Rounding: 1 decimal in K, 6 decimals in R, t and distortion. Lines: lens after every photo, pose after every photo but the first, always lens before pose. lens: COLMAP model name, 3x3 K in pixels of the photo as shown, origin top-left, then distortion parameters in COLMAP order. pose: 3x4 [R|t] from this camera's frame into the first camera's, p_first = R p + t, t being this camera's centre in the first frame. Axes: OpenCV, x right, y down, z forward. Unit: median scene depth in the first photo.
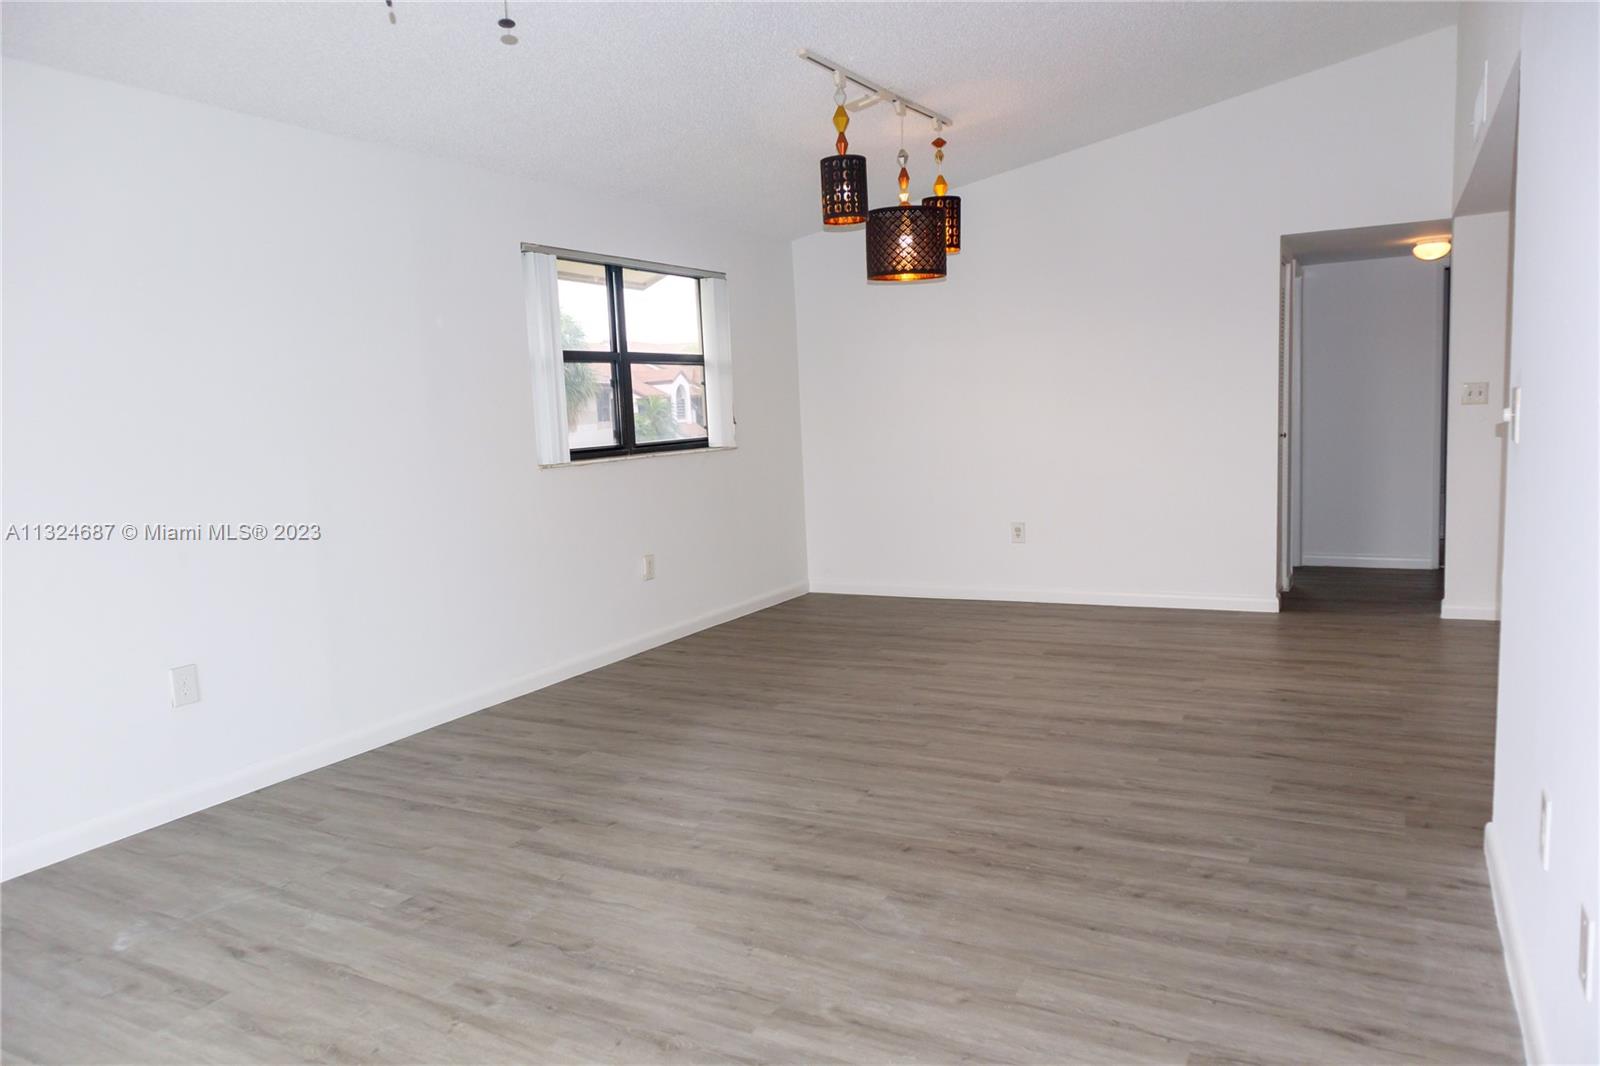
lens RADIAL K [[1075.3, 0, 803.0], [0, 1075.3, 537.7], [0, 0, 1]] dist [-0.007072, -0.004054]
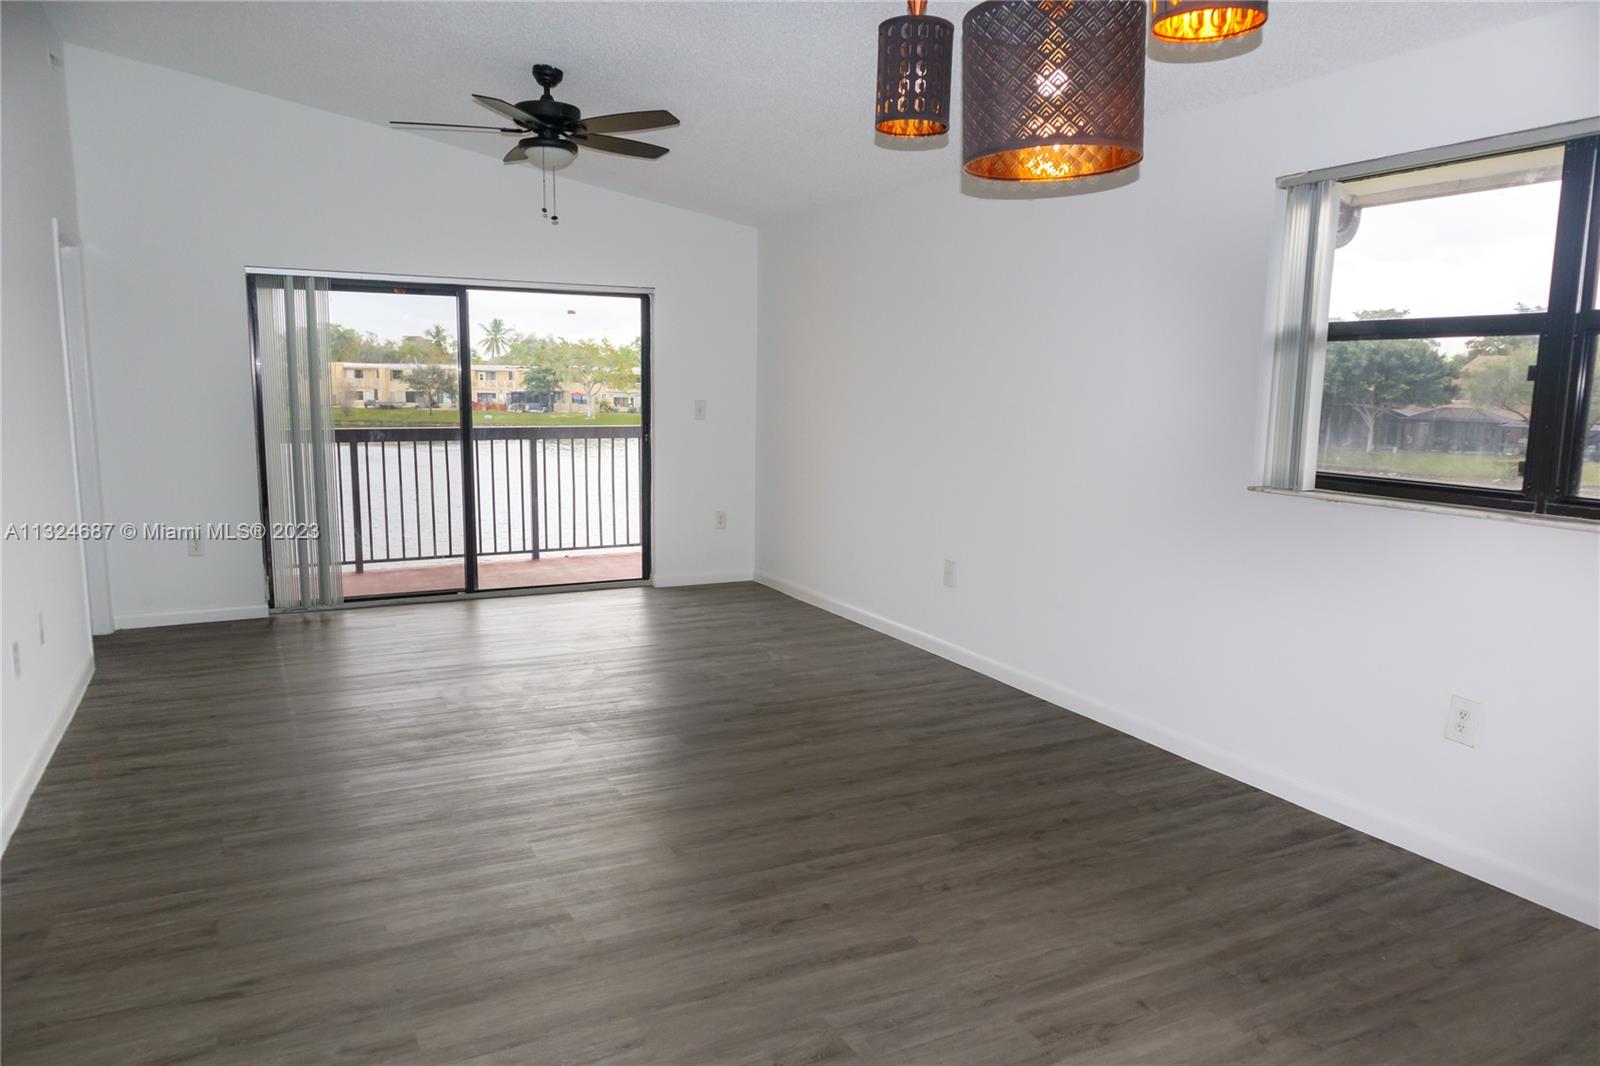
lens RADIAL K [[1075.3, 0, 803.0], [0, 1075.3, 537.7], [0, 0, 1]] dist [-0.007072, -0.004054]
pose [[-0.560469, 0.155485, -0.813449, 0.614201], [-0.093288, 0.964114, 0.248560, -0.215958], [0.822904, 0.215195, -0.525851, 1.324109]]
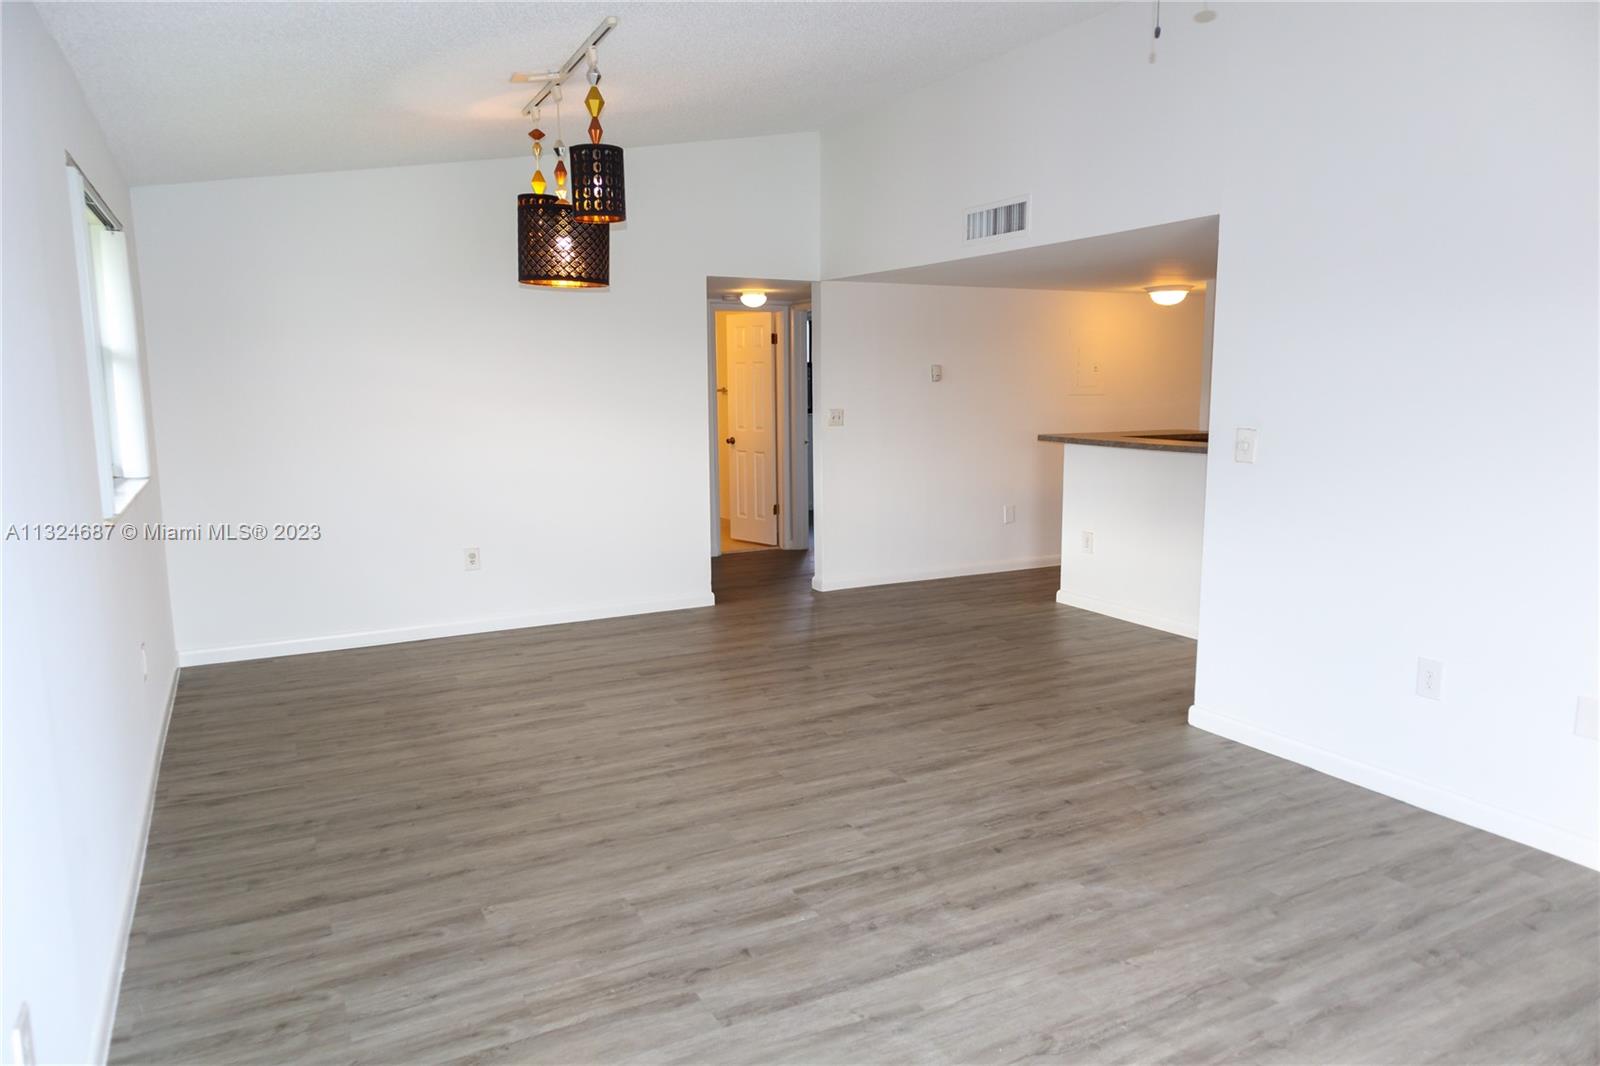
lens RADIAL K [[1075.9, 0, 803.0], [0, 1075.9, 535.0], [0, 0, 1]] dist [0.000071, 0.002946]
pose [[0.551897, -0.077750, 0.830280, -0.620550], [0.081705, 0.995895, 0.038949, -0.058025], [-0.829900, 0.046342, 0.555984, 0.385086]]
